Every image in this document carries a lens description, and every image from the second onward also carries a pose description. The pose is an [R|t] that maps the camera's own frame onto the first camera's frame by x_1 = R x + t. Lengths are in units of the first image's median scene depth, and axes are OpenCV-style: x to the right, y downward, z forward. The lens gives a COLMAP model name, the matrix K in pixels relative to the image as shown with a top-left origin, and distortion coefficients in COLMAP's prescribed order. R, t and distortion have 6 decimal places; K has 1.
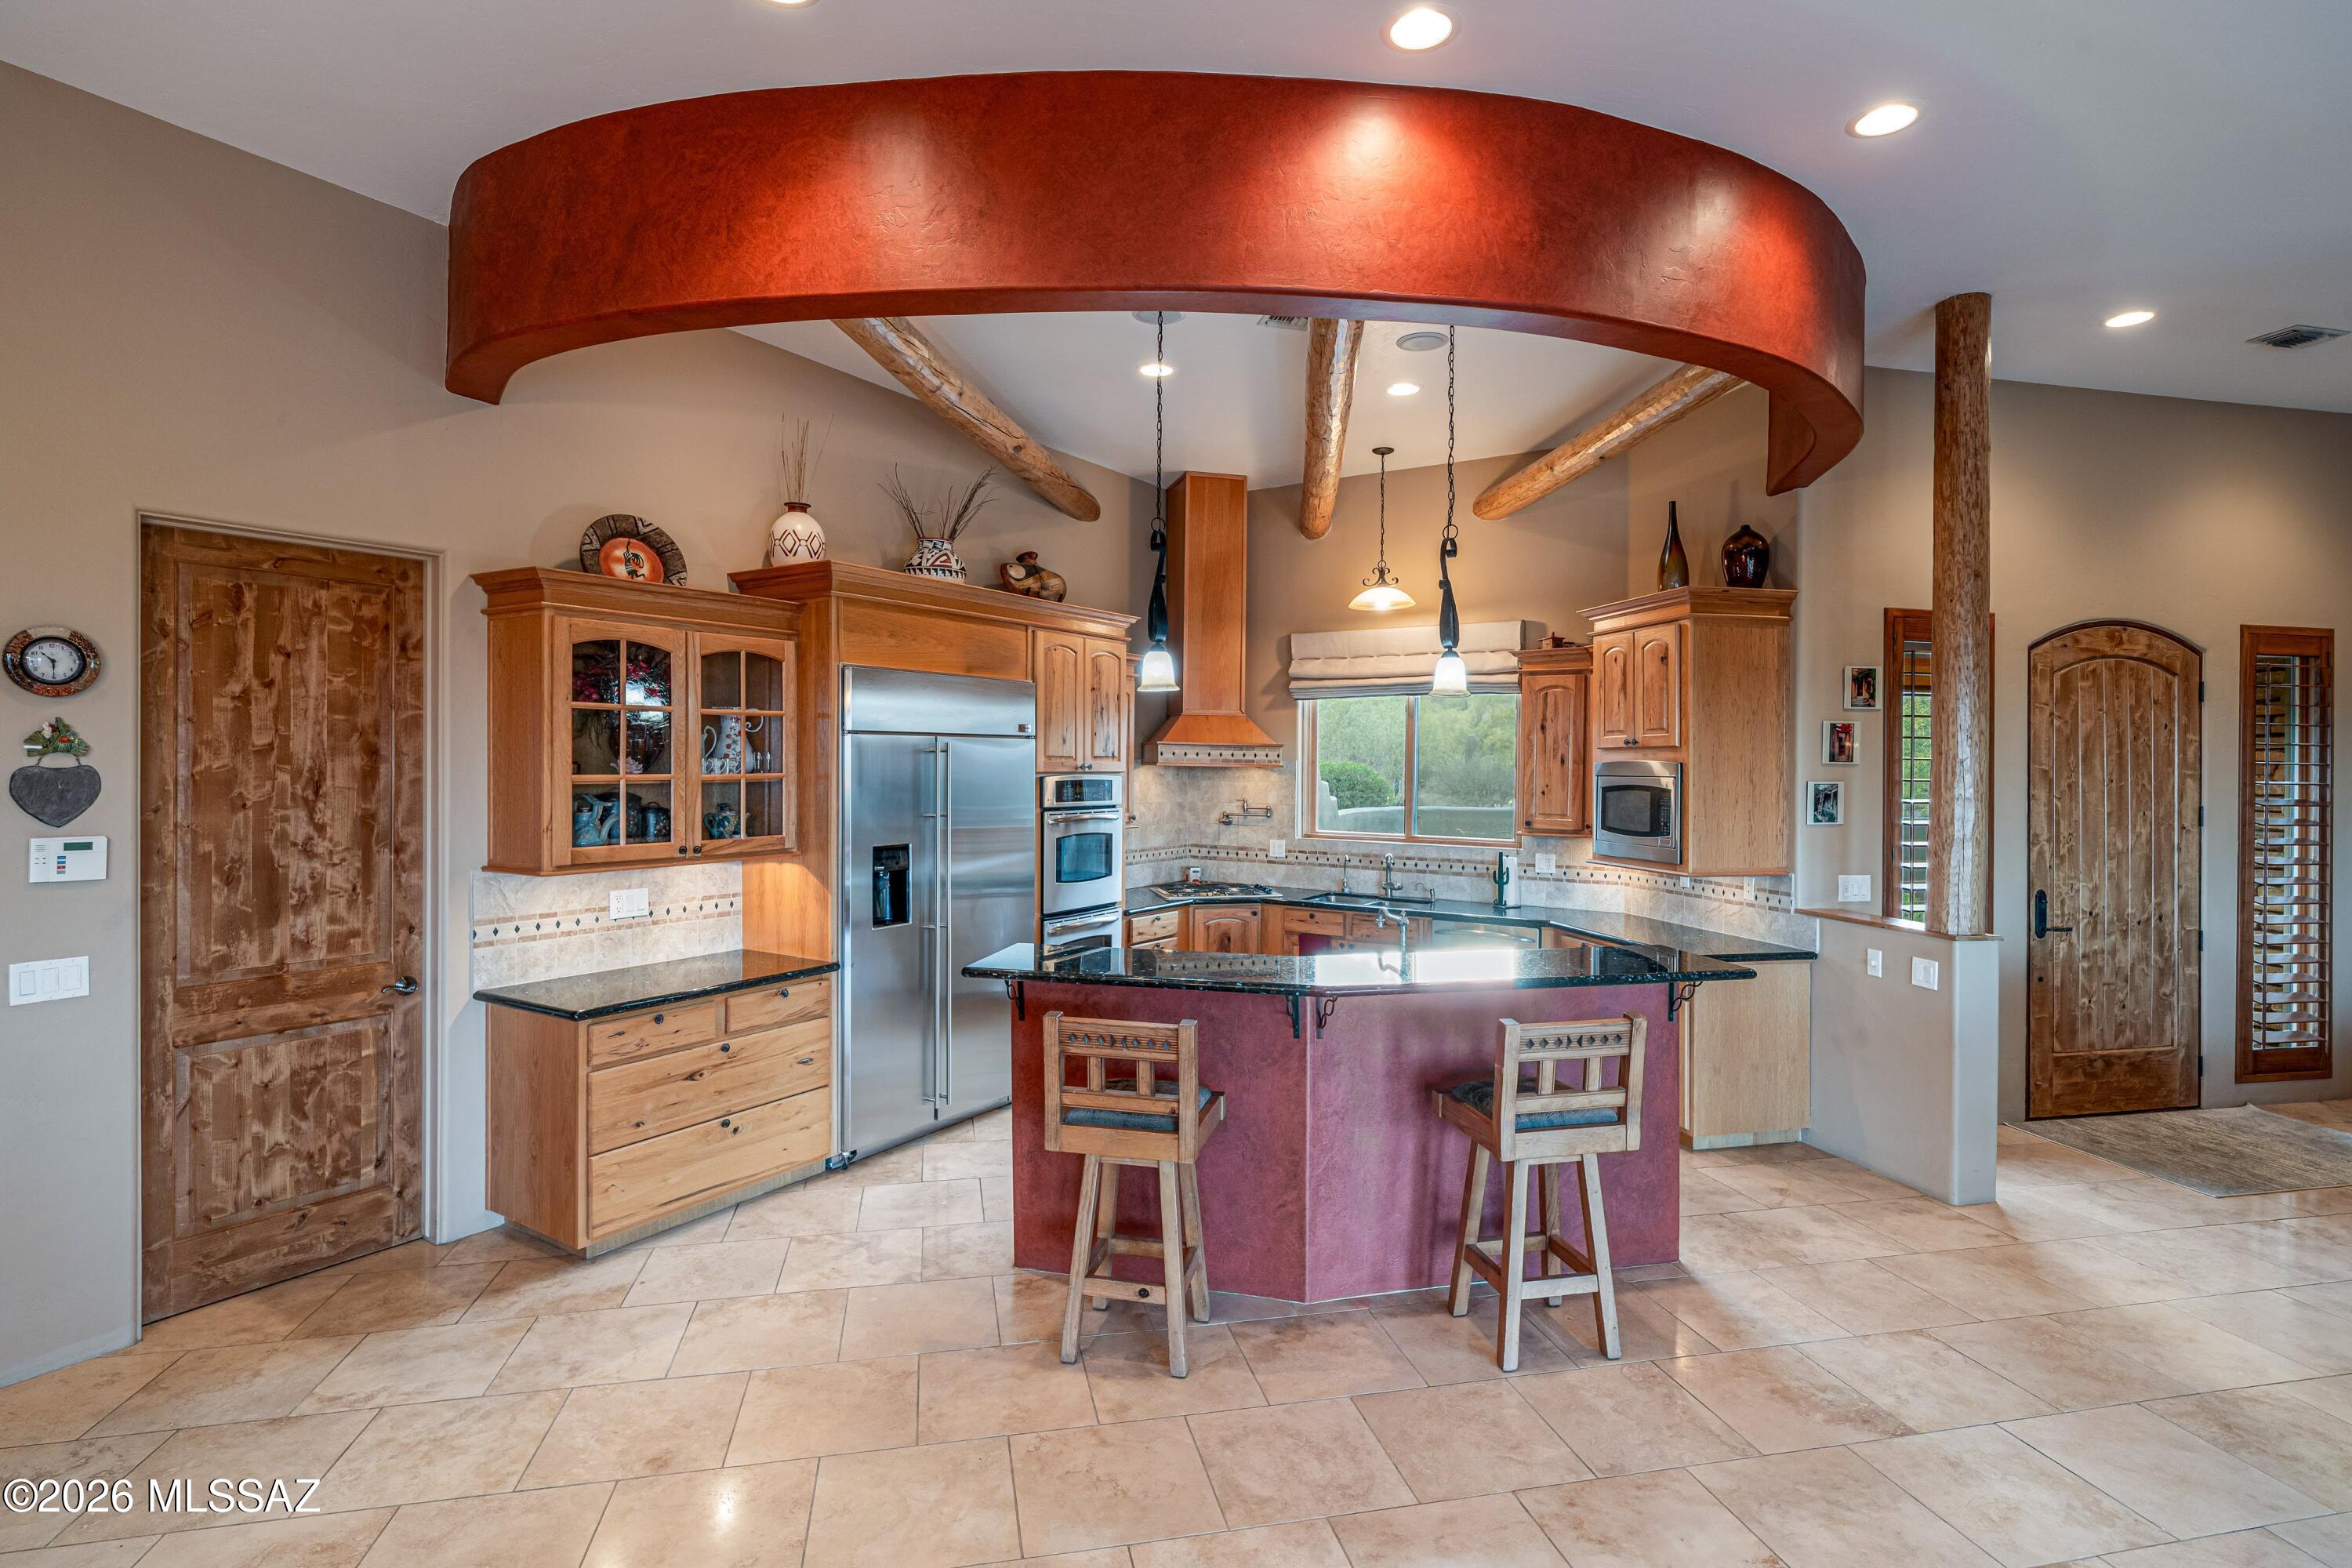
lens RADIAL K [[1147.5, 0, 1174.6], [0, 1147.5, 767.4], [0, 0, 1]] dist [0.003279, 0.000168]
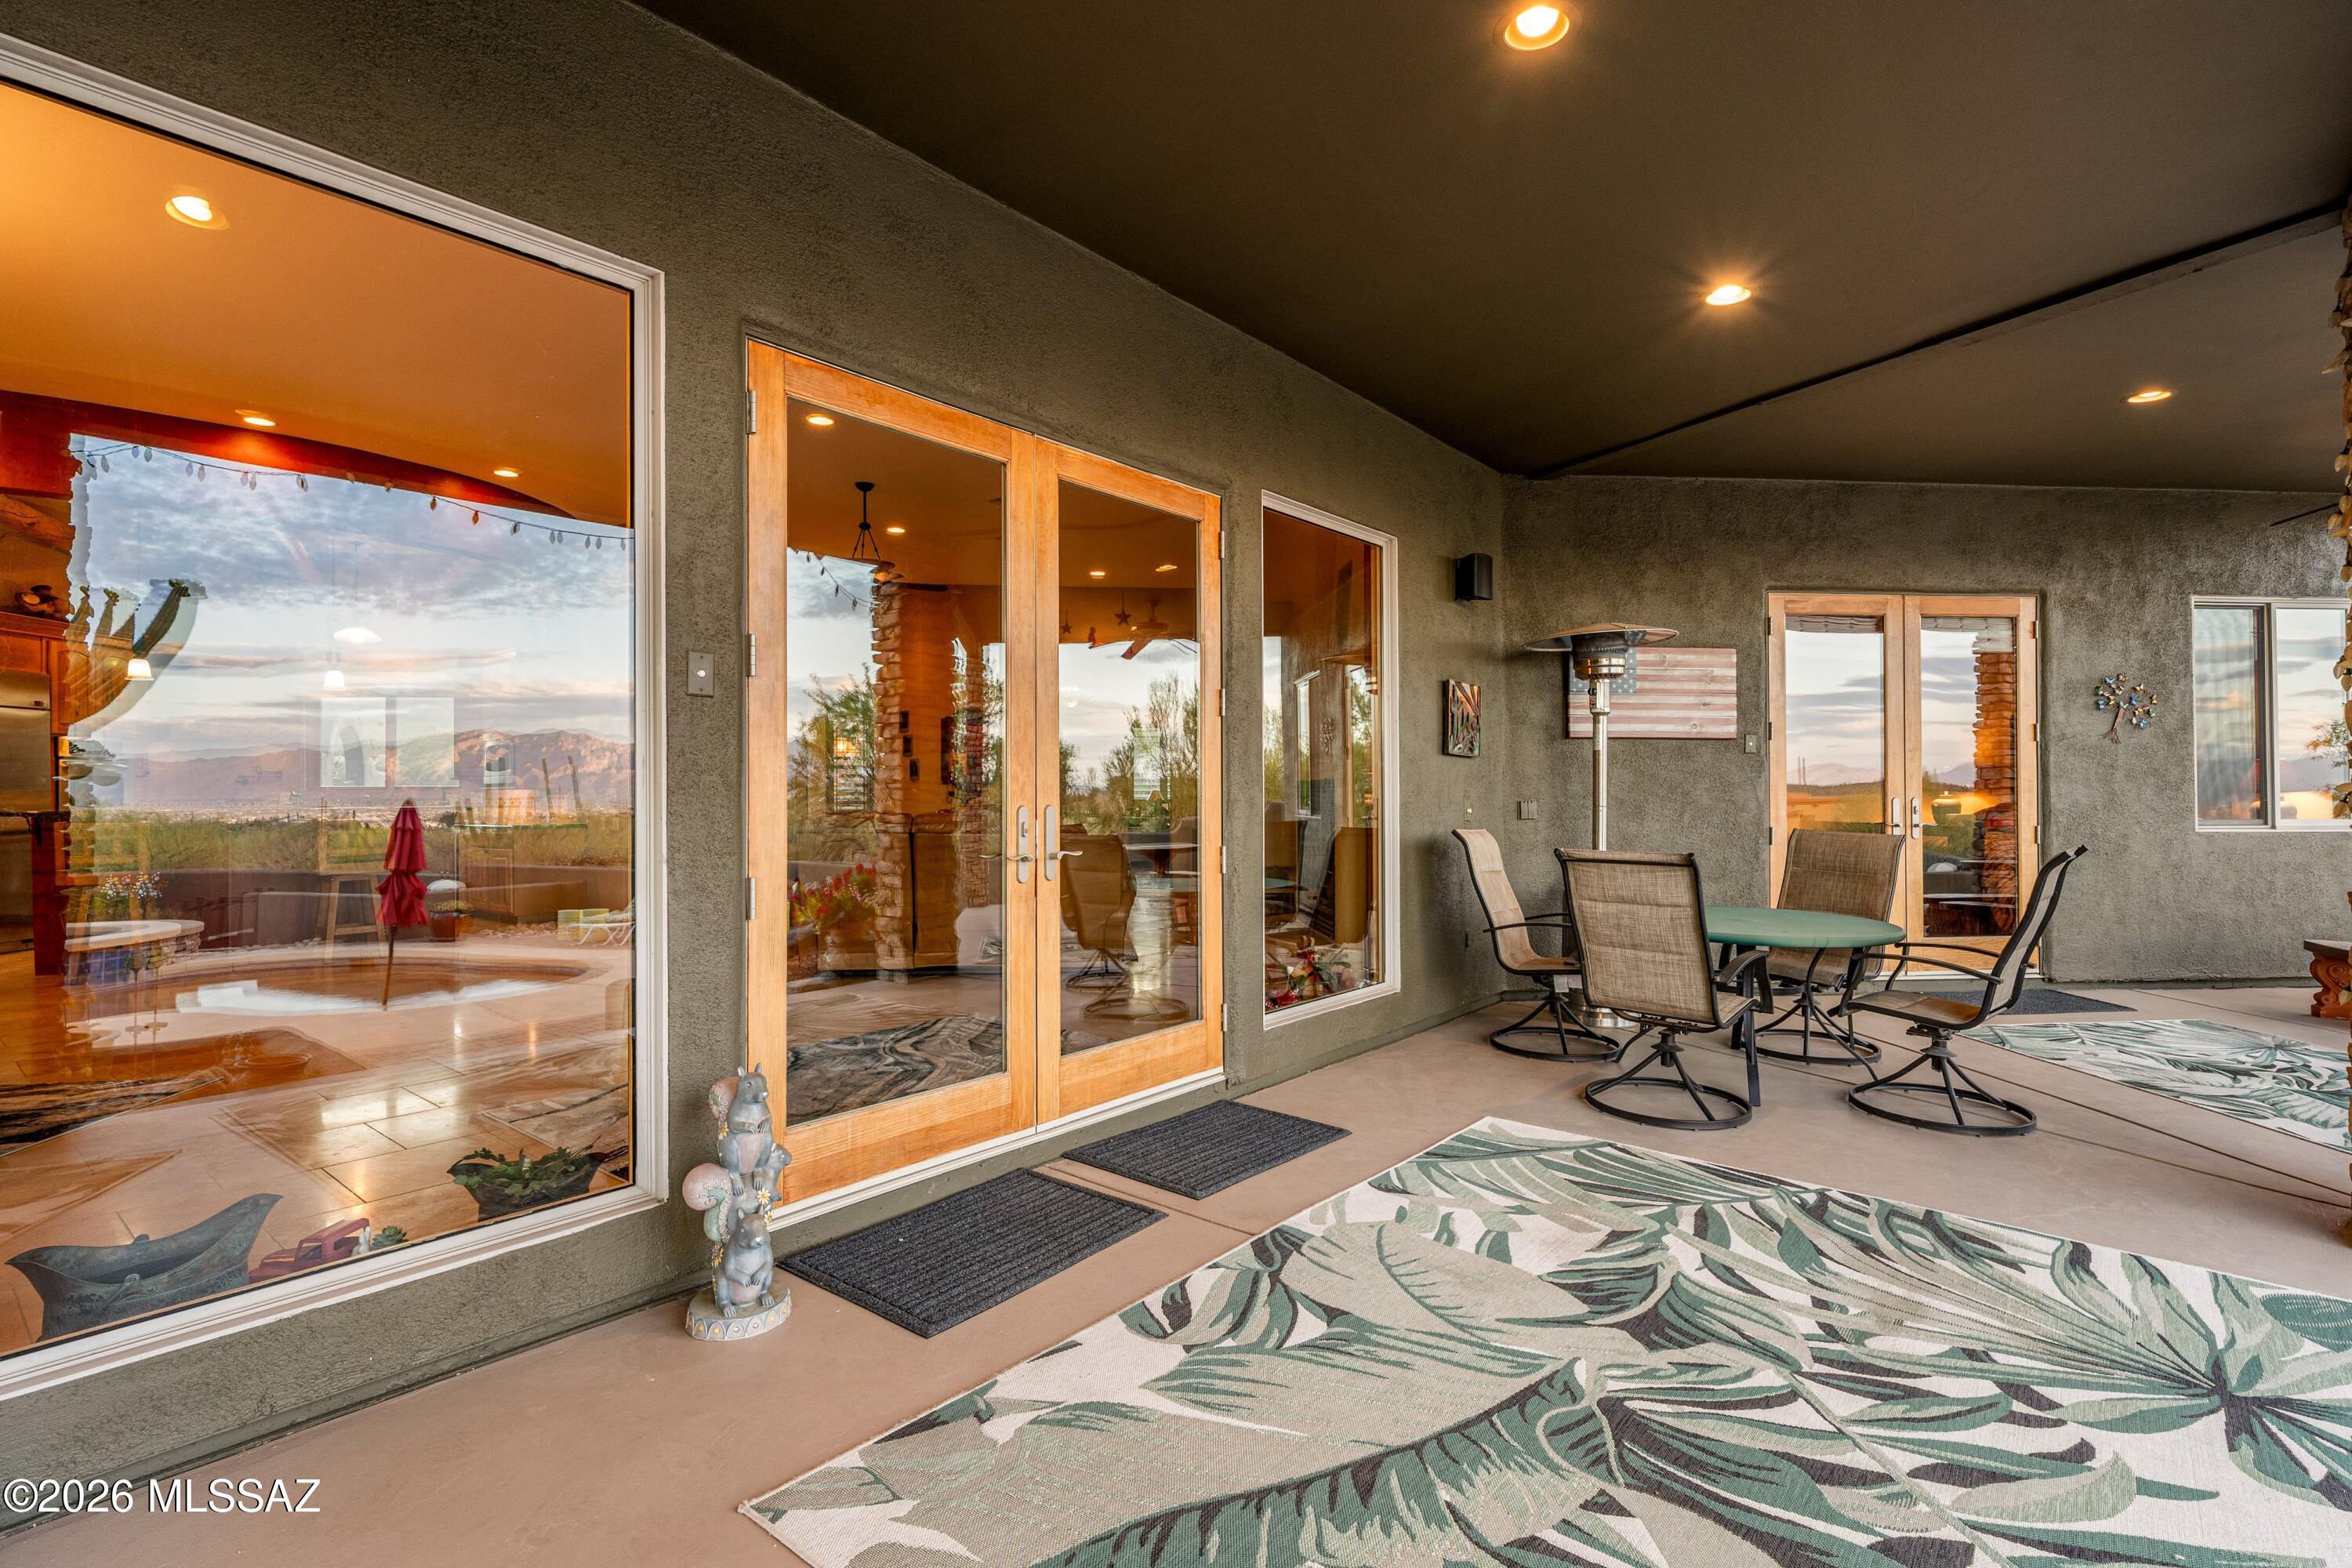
lens RADIAL K [[1128.8, 0, 1168.6], [0, 1128.8, 778.0], [0, 0, 1]] dist [-0.003538, -0.000309]
pose [[0.788721, -0.001905, 0.614748, 0.120353], [0.005630, 0.999976, -0.004125, 0.069125], [-0.614725, 0.006715, 0.788713, -0.988491]]
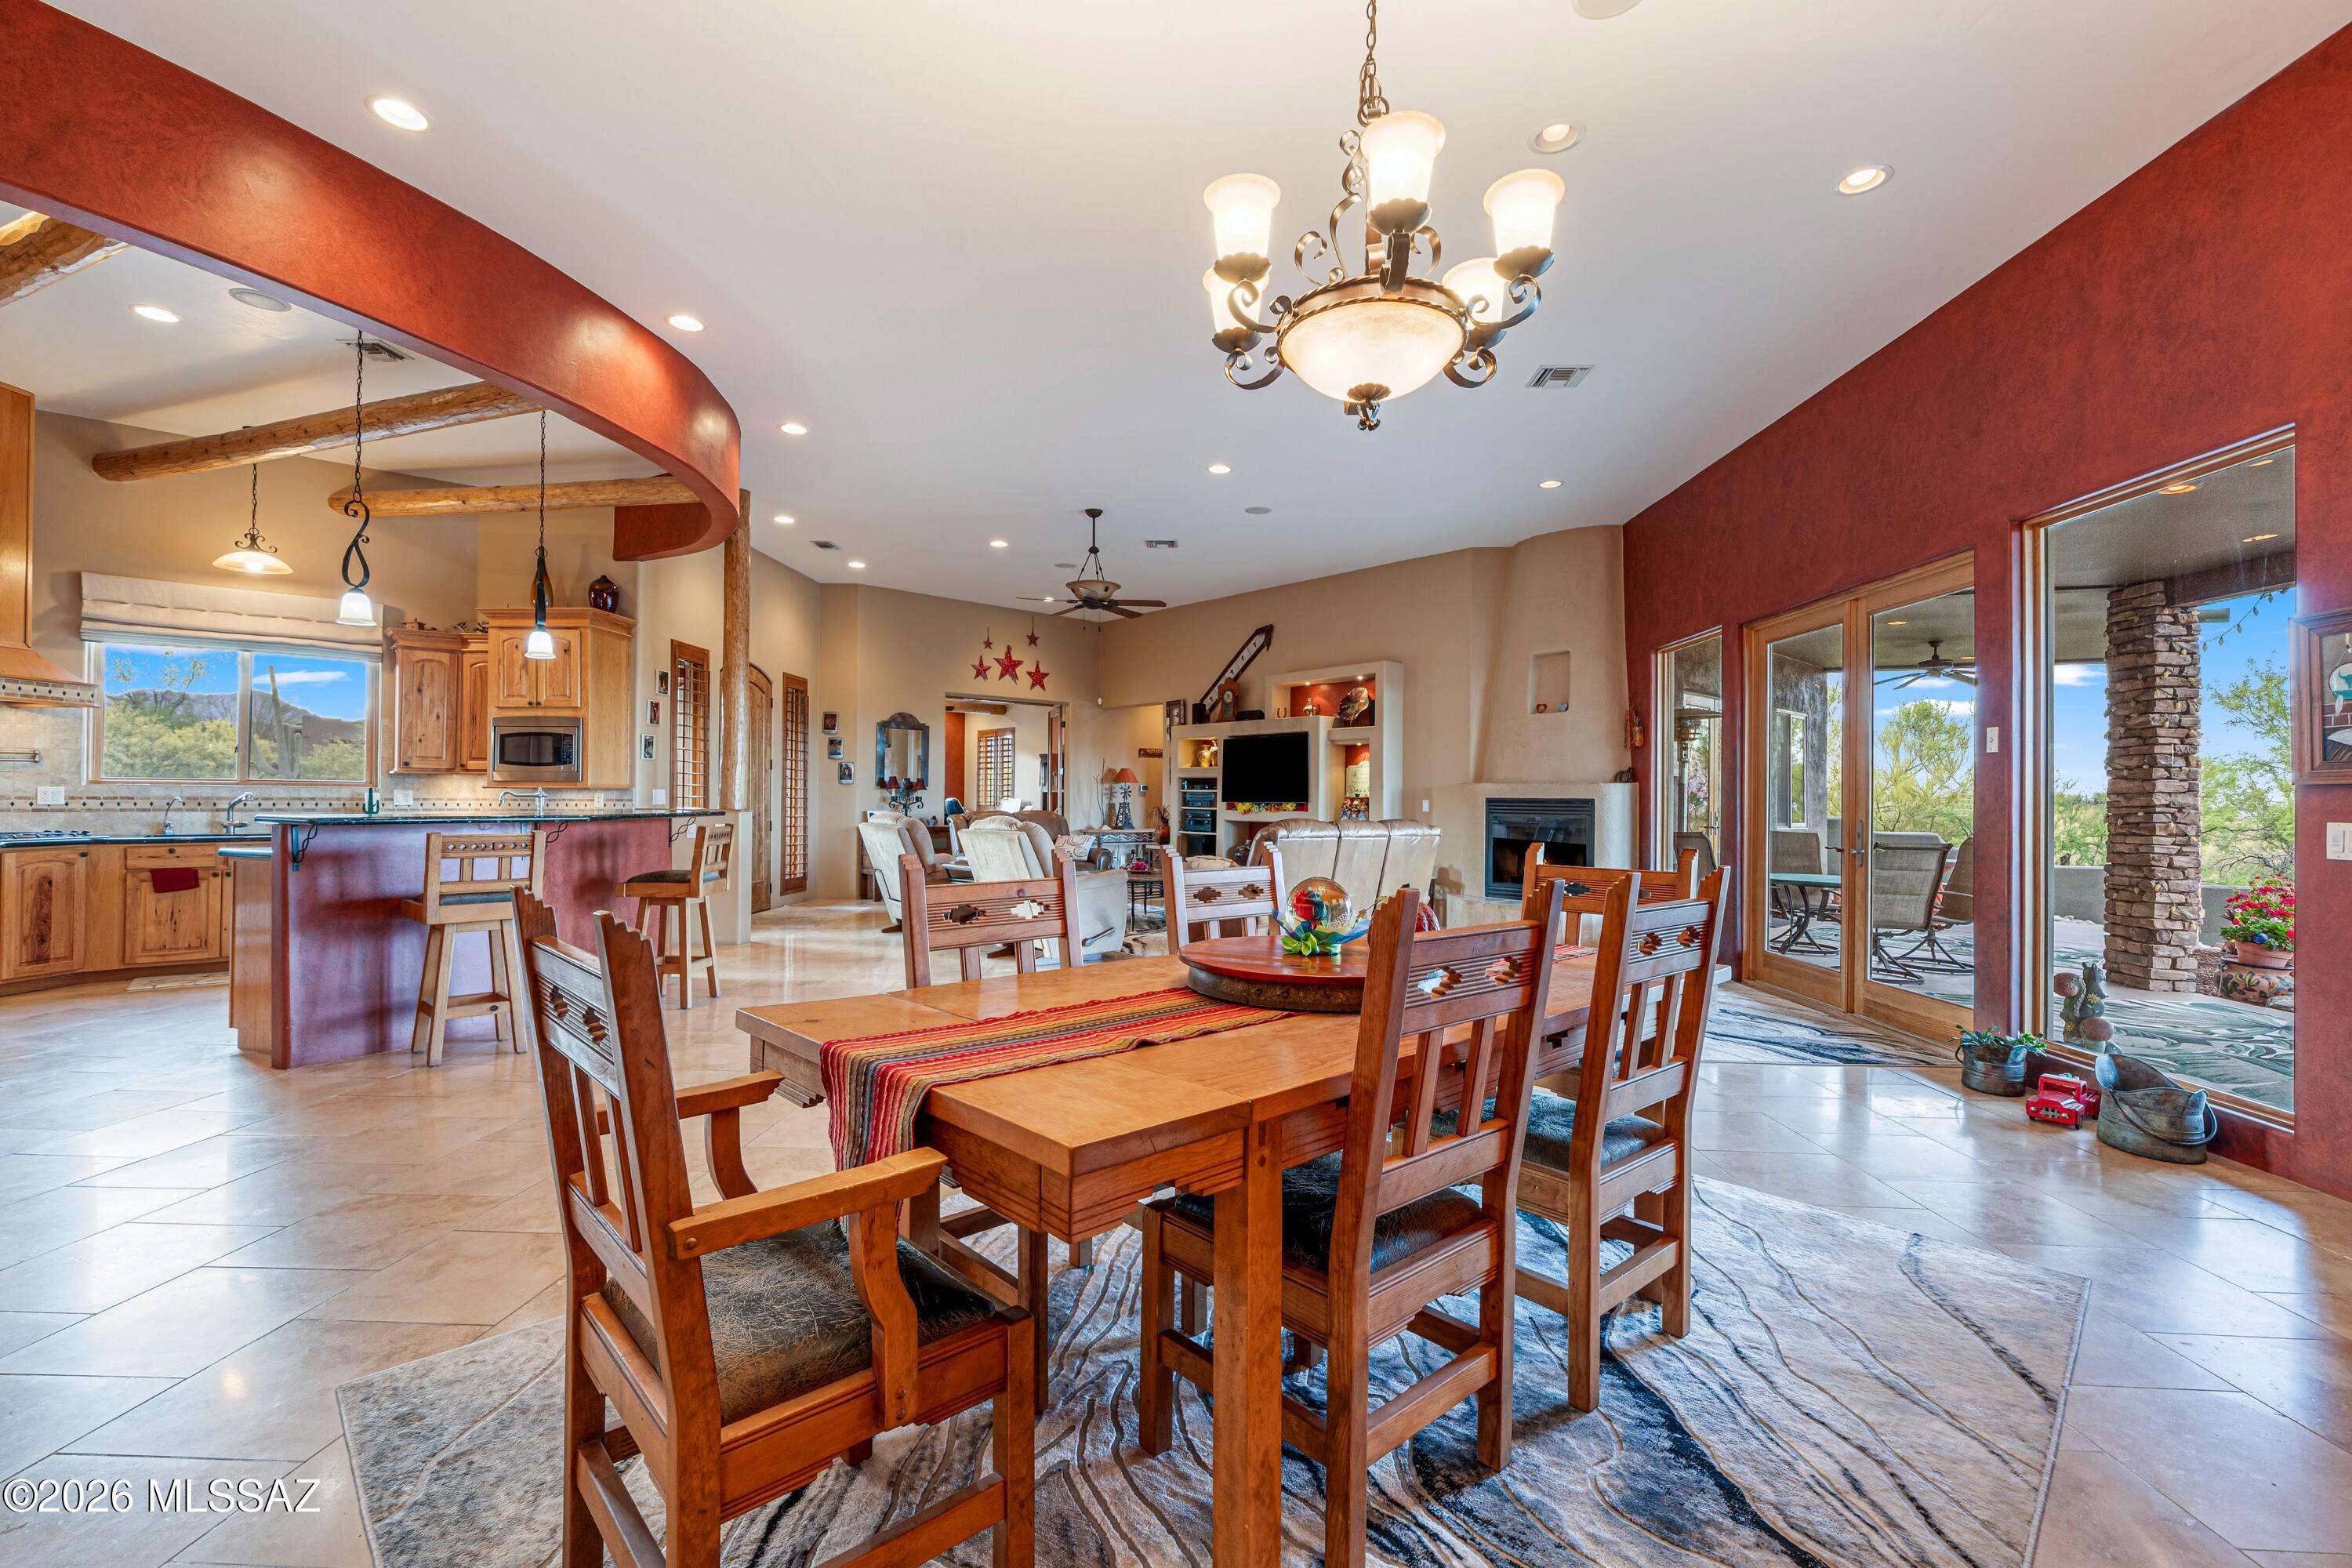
lens RADIAL K [[1011.8, 0, 1177.1], [0, 1011.8, 784.3], [0, 0, 1]] dist [0.000283, 0.000459]
pose [[0.255464, 0.006360, 0.966798, -0.601899], [-0.001619, 0.999980, -0.006151, 0.082075], [-0.966817, 0.000006, 0.255469, -0.133327]]
